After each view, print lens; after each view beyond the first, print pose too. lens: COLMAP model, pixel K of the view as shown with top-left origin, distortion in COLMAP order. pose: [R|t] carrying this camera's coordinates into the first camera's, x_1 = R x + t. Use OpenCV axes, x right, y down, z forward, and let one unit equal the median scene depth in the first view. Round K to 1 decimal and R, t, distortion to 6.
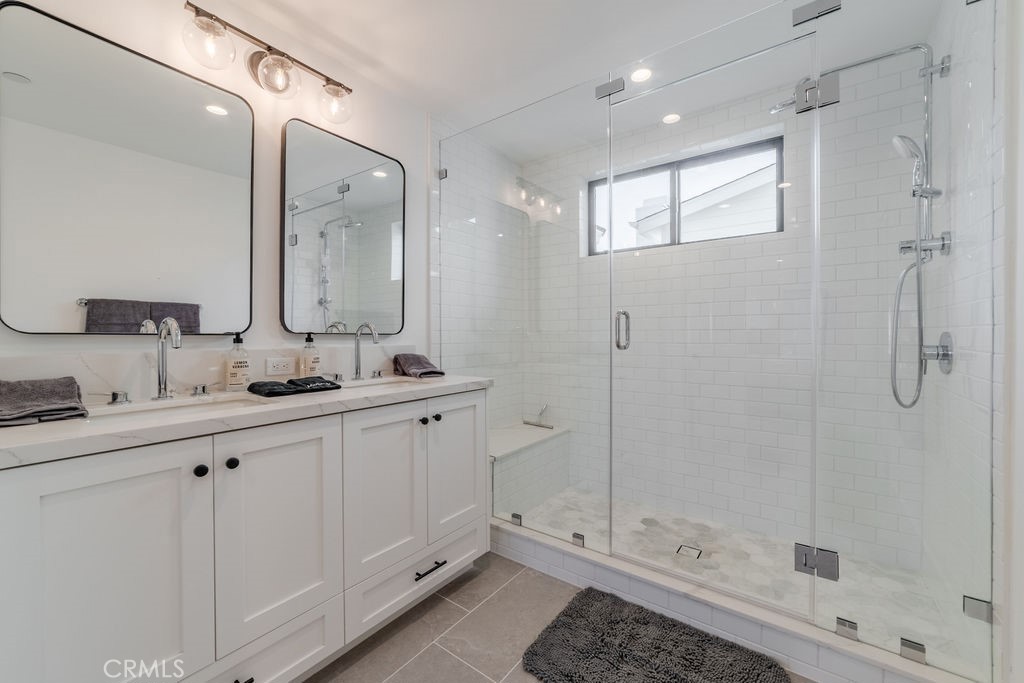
lens RADIAL K [[404.8, 0, 511.6], [0, 404.8, 337.6], [0, 0, 1]] dist [-0.001626, 0.003776]
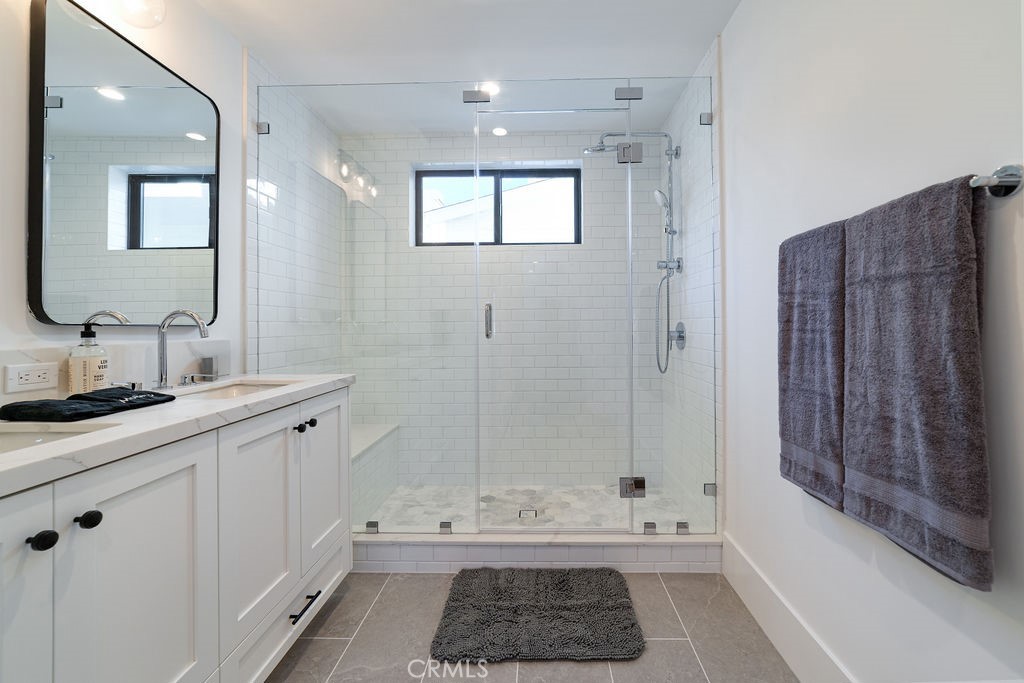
lens RADIAL K [[433.9, 0, 515.0], [0, 433.9, 323.5], [0, 0, 1]] dist [-0.001106, 0.008684]
pose [[0.819119, -0.001594, 0.573621, -0.337040], [0.010304, 0.999876, -0.011935, 0.003587], [-0.573530, 0.015687, 0.819034, 0.004825]]
